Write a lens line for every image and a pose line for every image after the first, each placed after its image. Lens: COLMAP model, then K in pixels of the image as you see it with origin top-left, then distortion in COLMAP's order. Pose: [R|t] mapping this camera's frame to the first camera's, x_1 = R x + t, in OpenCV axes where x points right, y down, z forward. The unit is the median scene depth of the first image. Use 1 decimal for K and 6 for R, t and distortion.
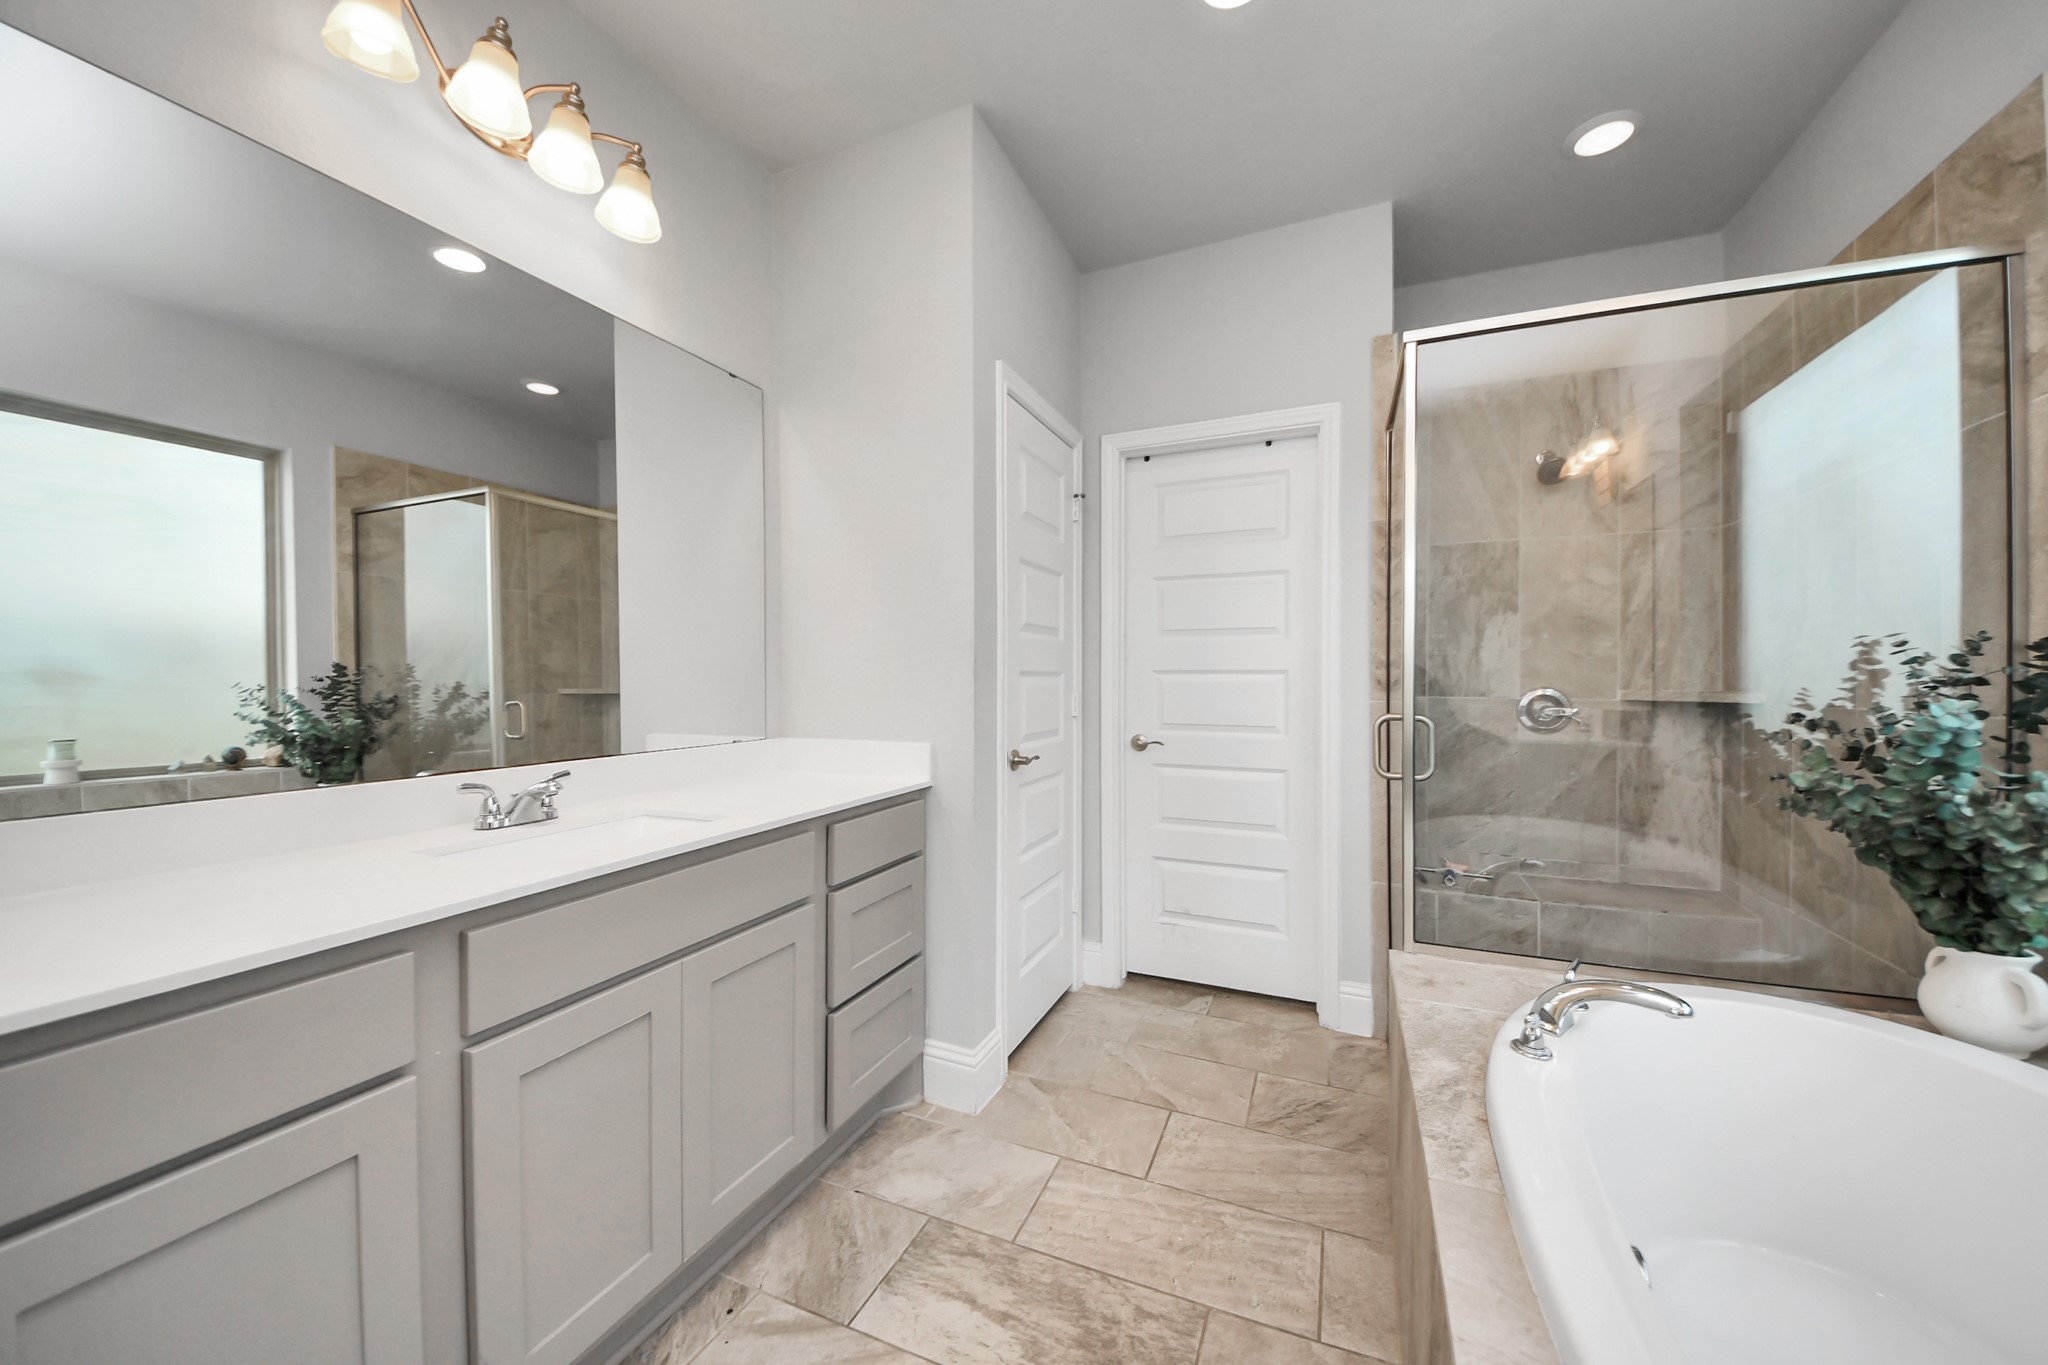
lens RADIAL K [[724.1, 0, 1035.2], [0, 724.1, 673.6], [0, 0, 1]] dist [0.030698, -0.021775]
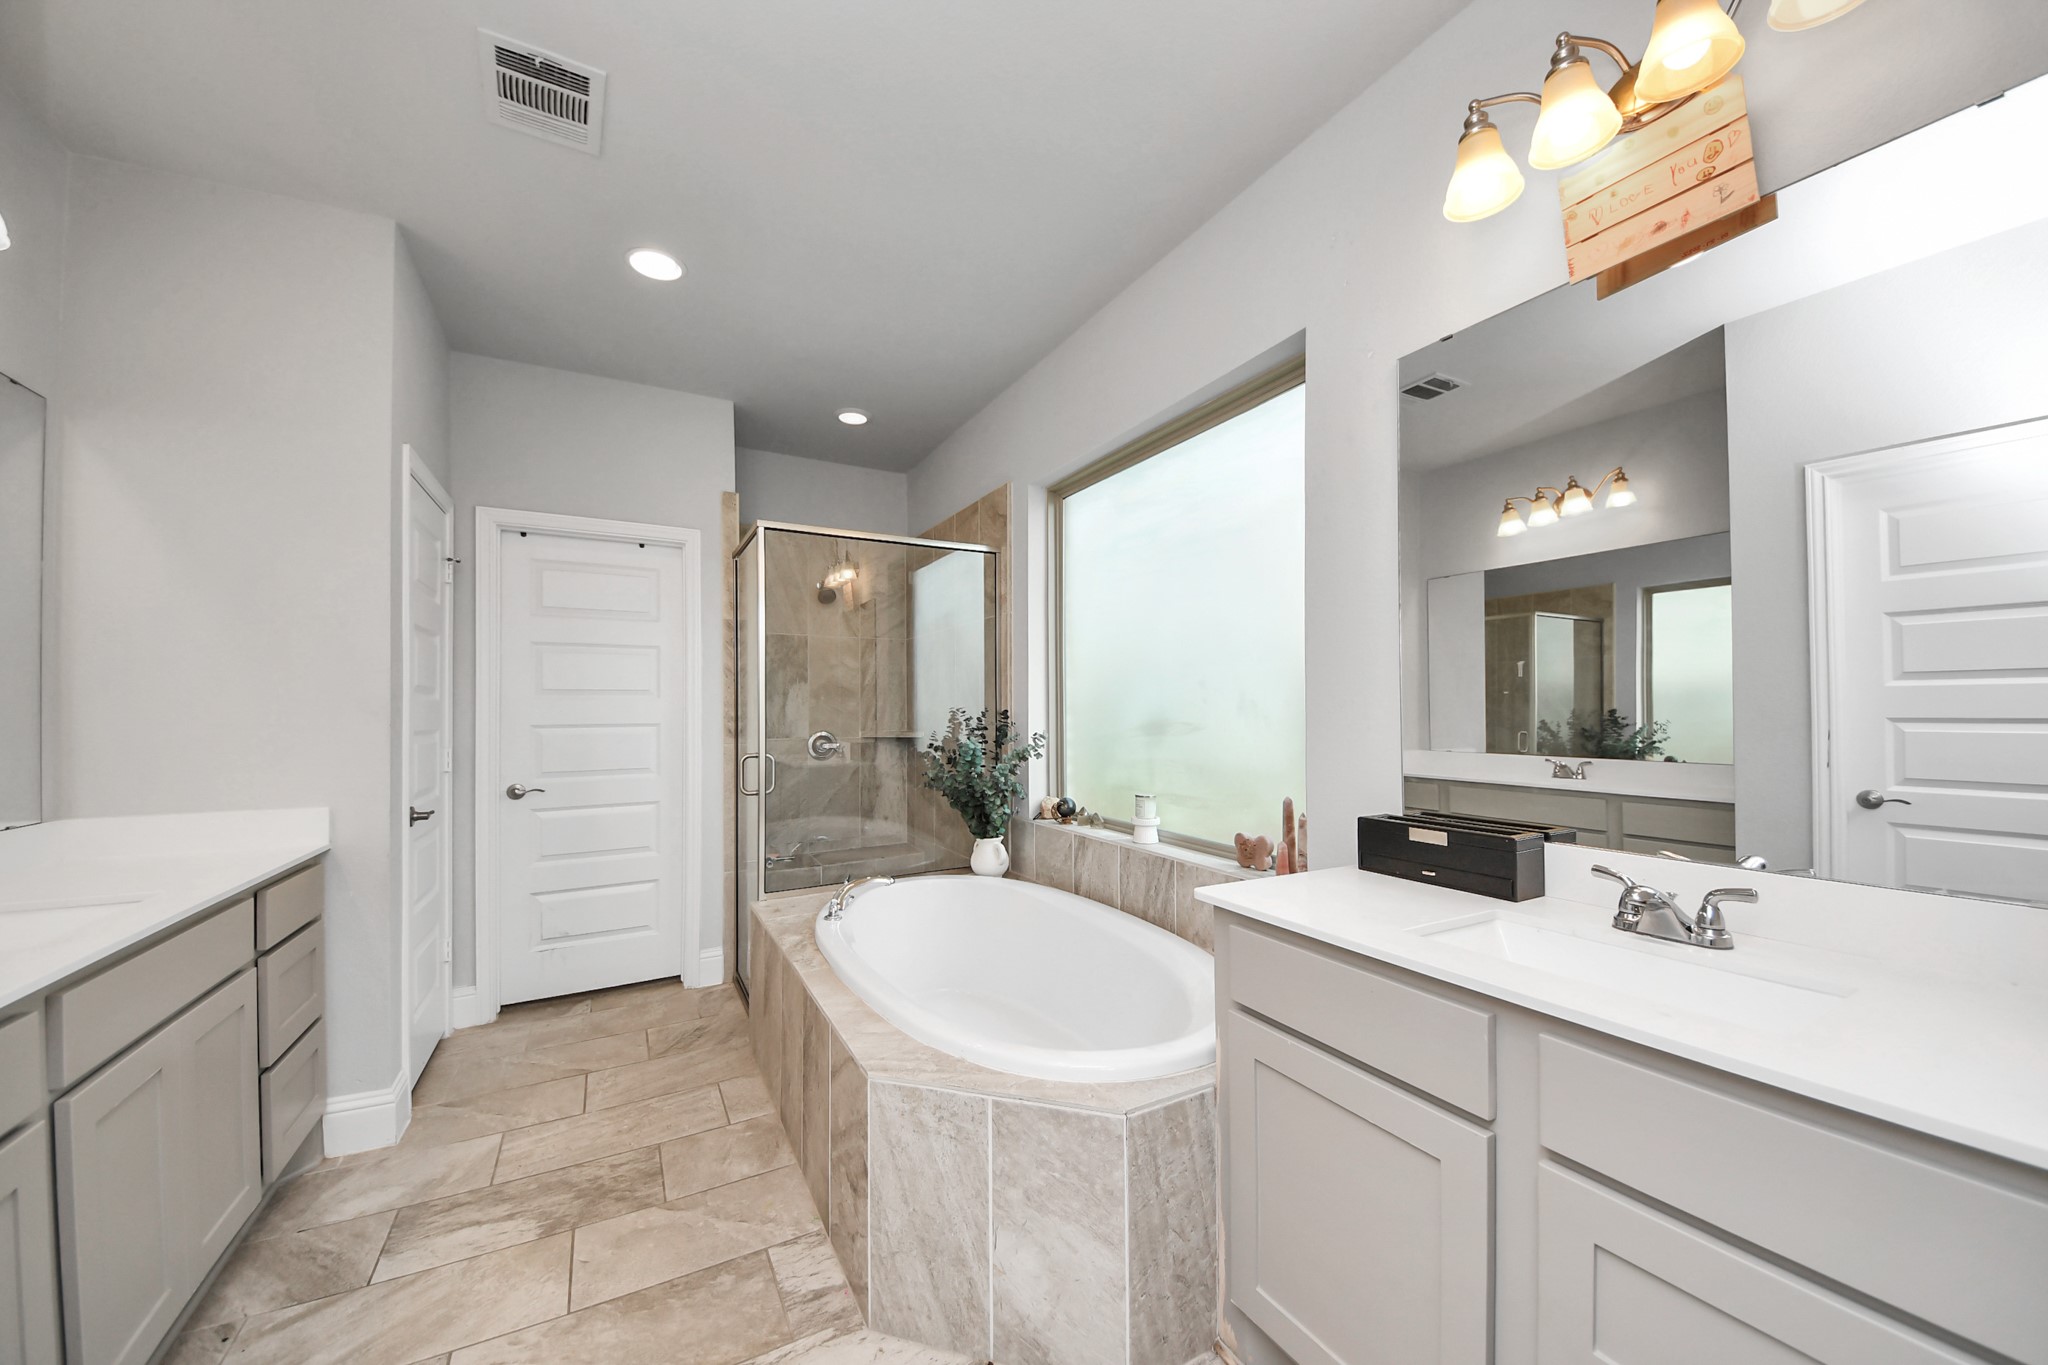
lens RADIAL K [[719.4, 0, 1019.3], [0, 719.4, 697.8], [0, 0, 1]] dist [0.013490, -0.011137]
pose [[0.618206, 0.007032, 0.785984, -0.307030], [0.008402, 0.999844, -0.015554, -0.029570], [-0.785971, 0.016219, 0.618051, -0.344998]]
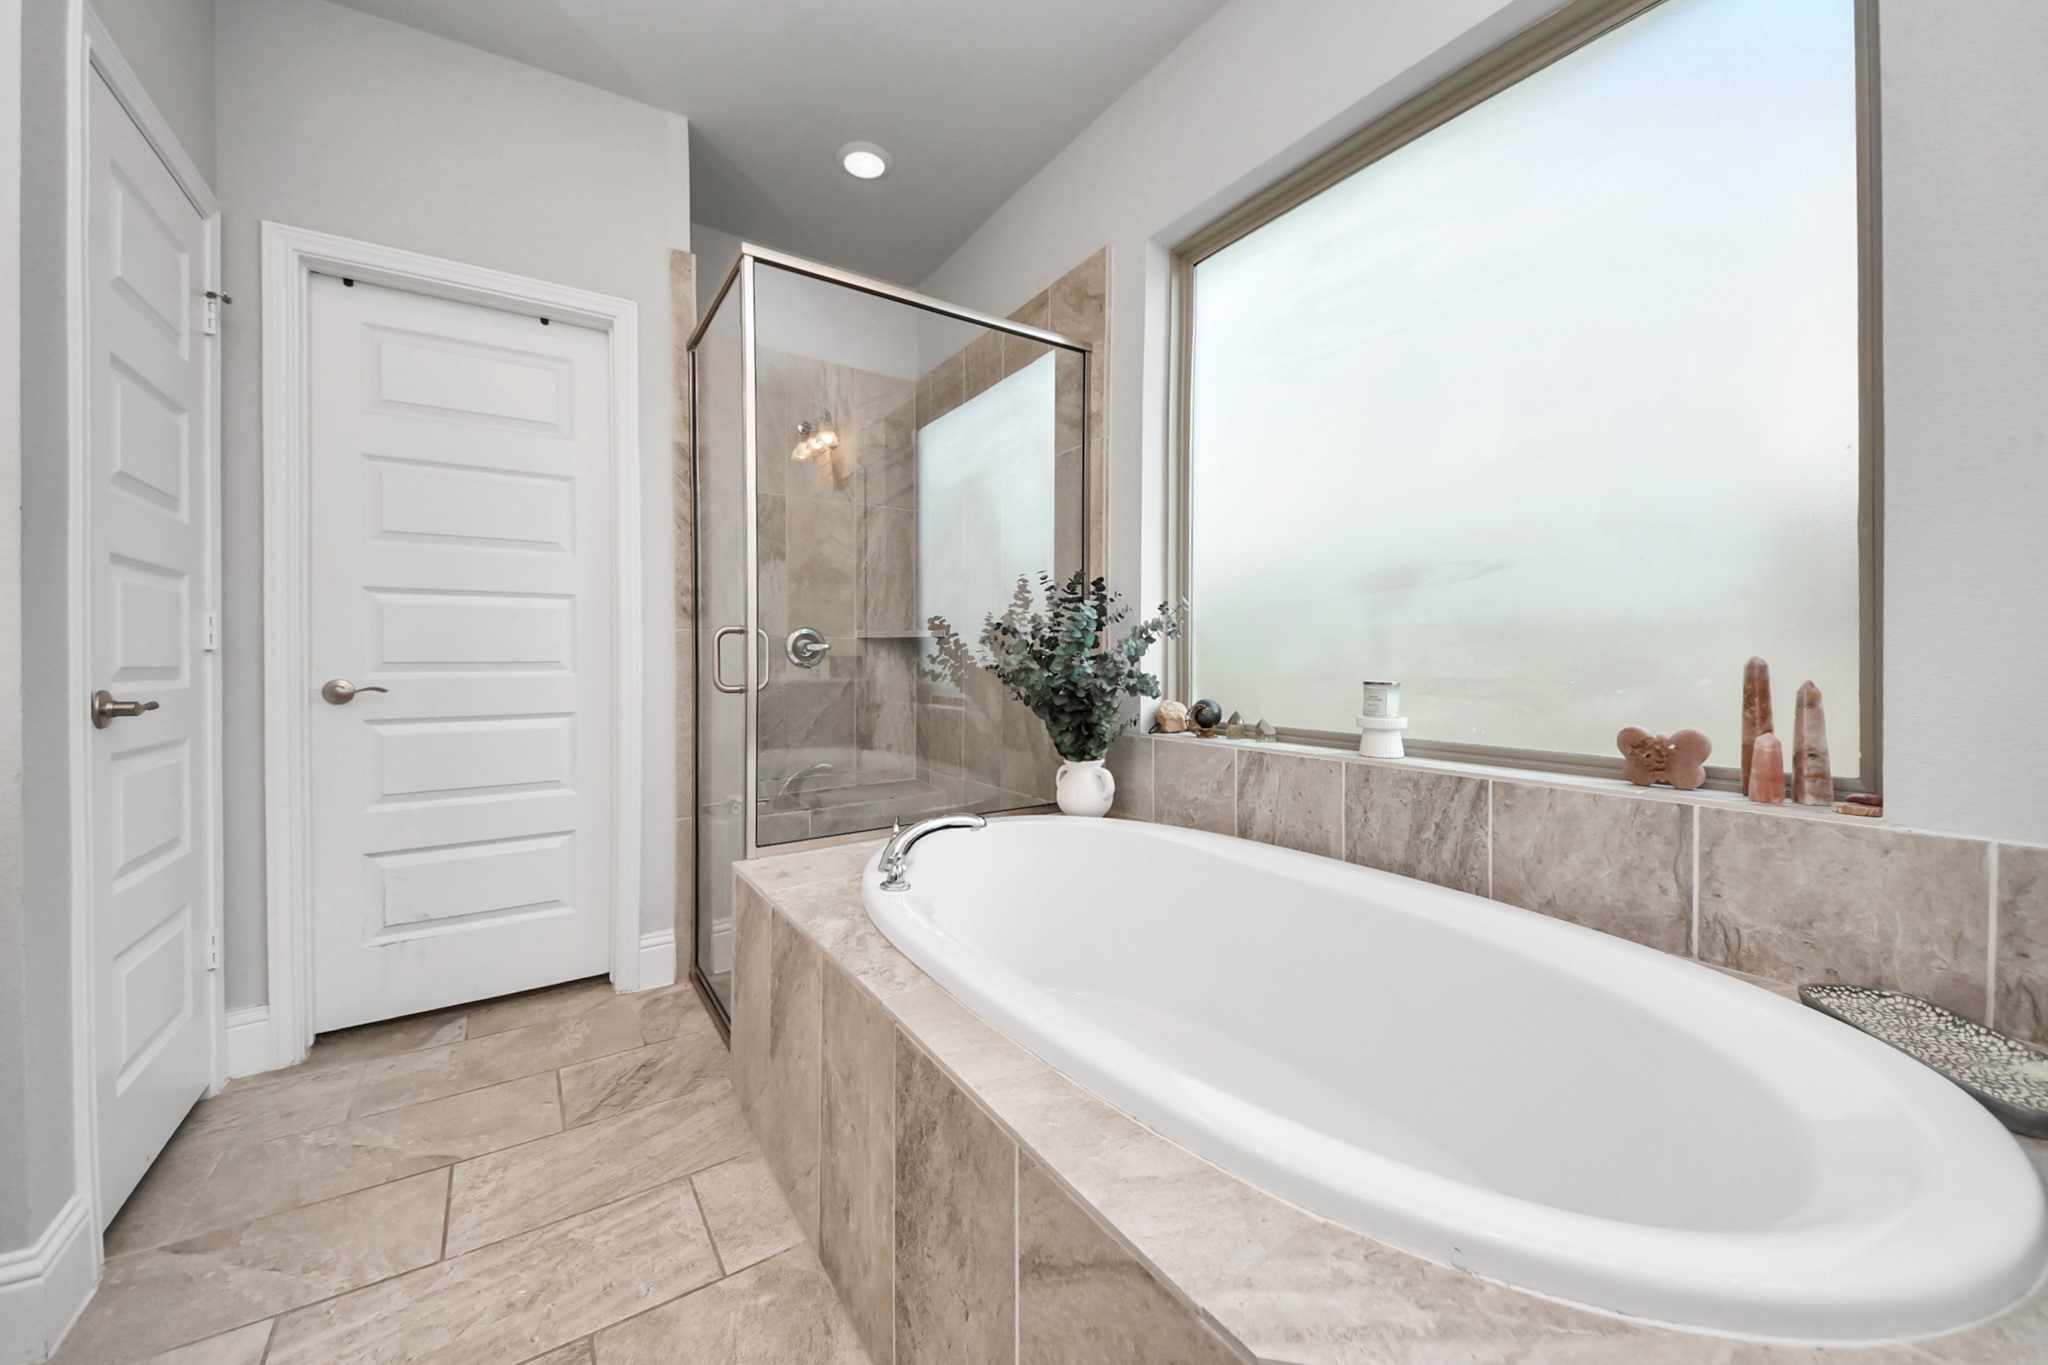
lens RADIAL K [[737.4, 0, 1011.5], [0, 737.4, 657.9], [0, 0, 1]] dist [0.024648, -0.017107]
pose [[0.554445, -0.002640, 0.832216, -0.108164], [0.005746, 0.999983, -0.000656, 0.082999], [-0.832200, 0.005146, 0.554451, 0.104473]]
